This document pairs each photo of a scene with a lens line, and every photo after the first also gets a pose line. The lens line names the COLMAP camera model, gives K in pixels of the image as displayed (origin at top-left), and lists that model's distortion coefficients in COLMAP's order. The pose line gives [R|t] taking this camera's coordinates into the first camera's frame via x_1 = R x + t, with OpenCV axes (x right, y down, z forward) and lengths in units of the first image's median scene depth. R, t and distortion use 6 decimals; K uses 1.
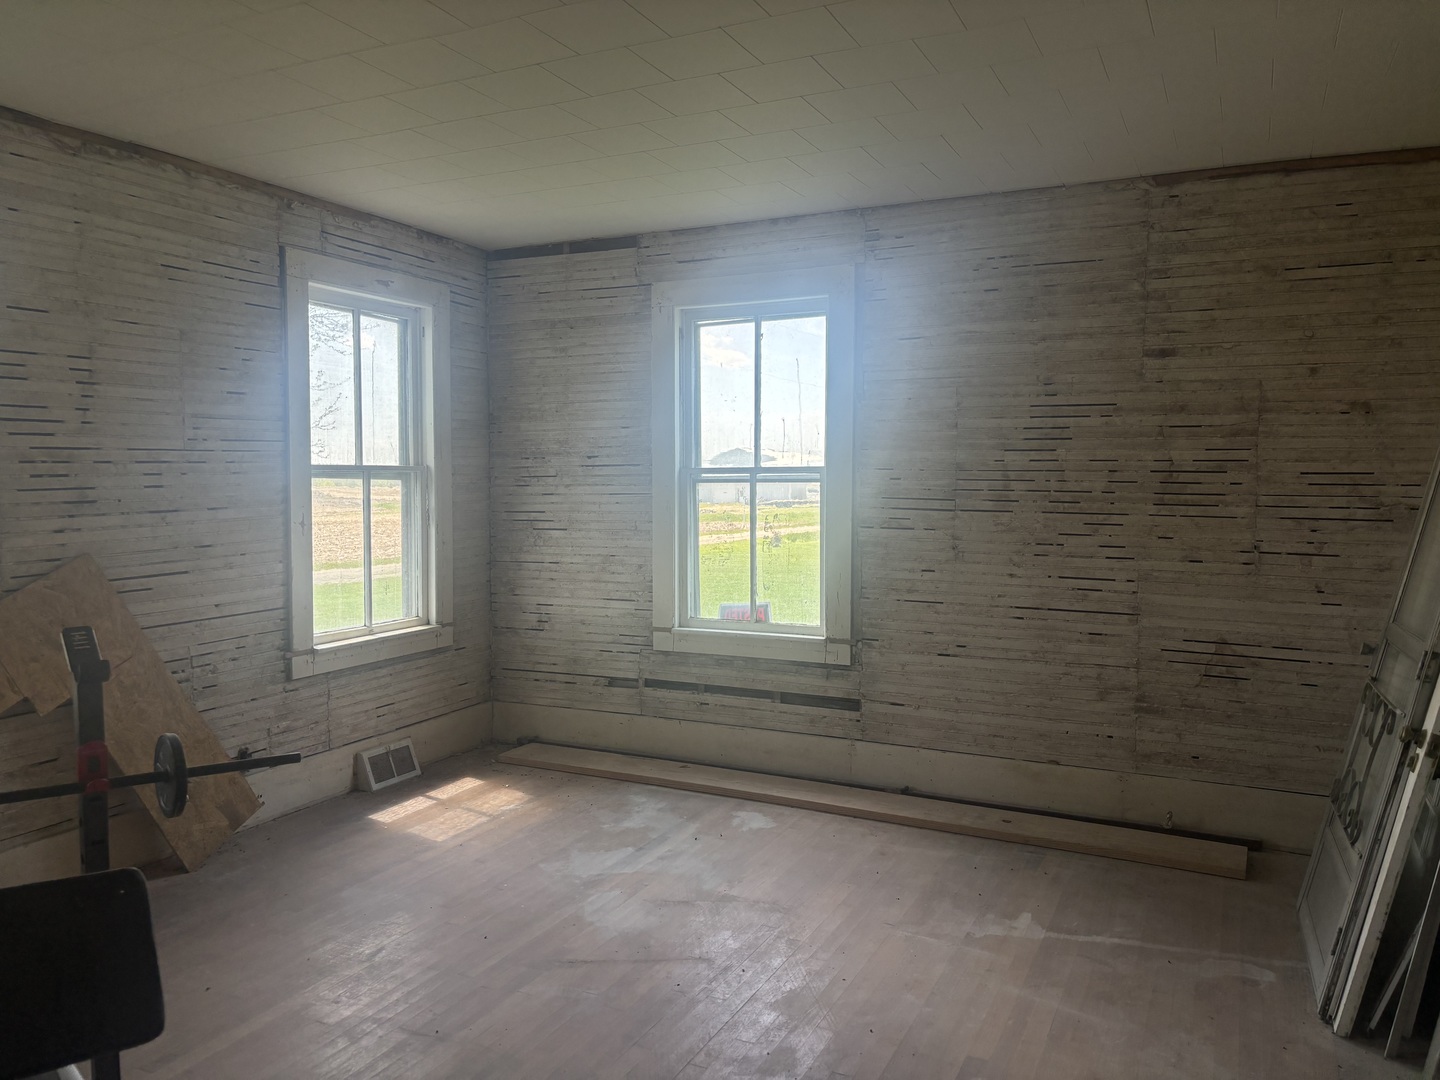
lens RADIAL K [[1094.3, 0, 721.3], [0, 1094.3, 537.1], [0, 0, 1]] dist [0.057079, -0.043660]
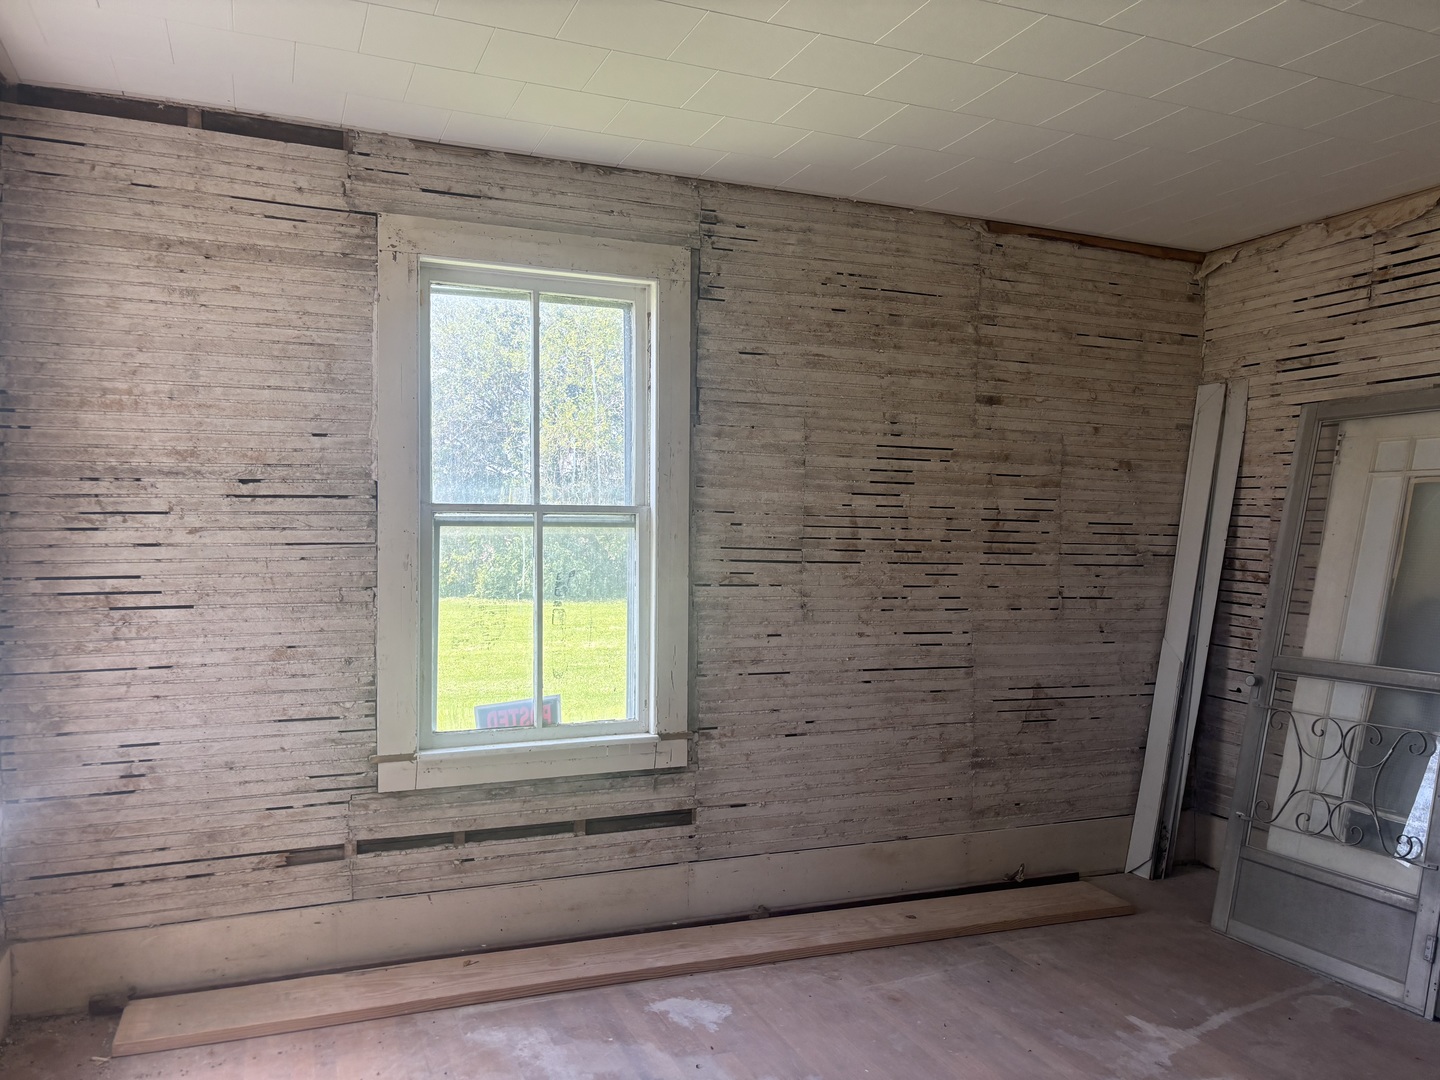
lens RADIAL K [[1094.3, 0, 723.3], [0, 1094.3, 549.9], [0, 0, 1]] dist [0.057079, -0.043660]
pose [[0.666348, -0.007572, 0.745603, -0.464070], [0.031521, 0.999341, -0.018022, -0.020906], [-0.744974, 0.035511, 0.666147, 0.491505]]
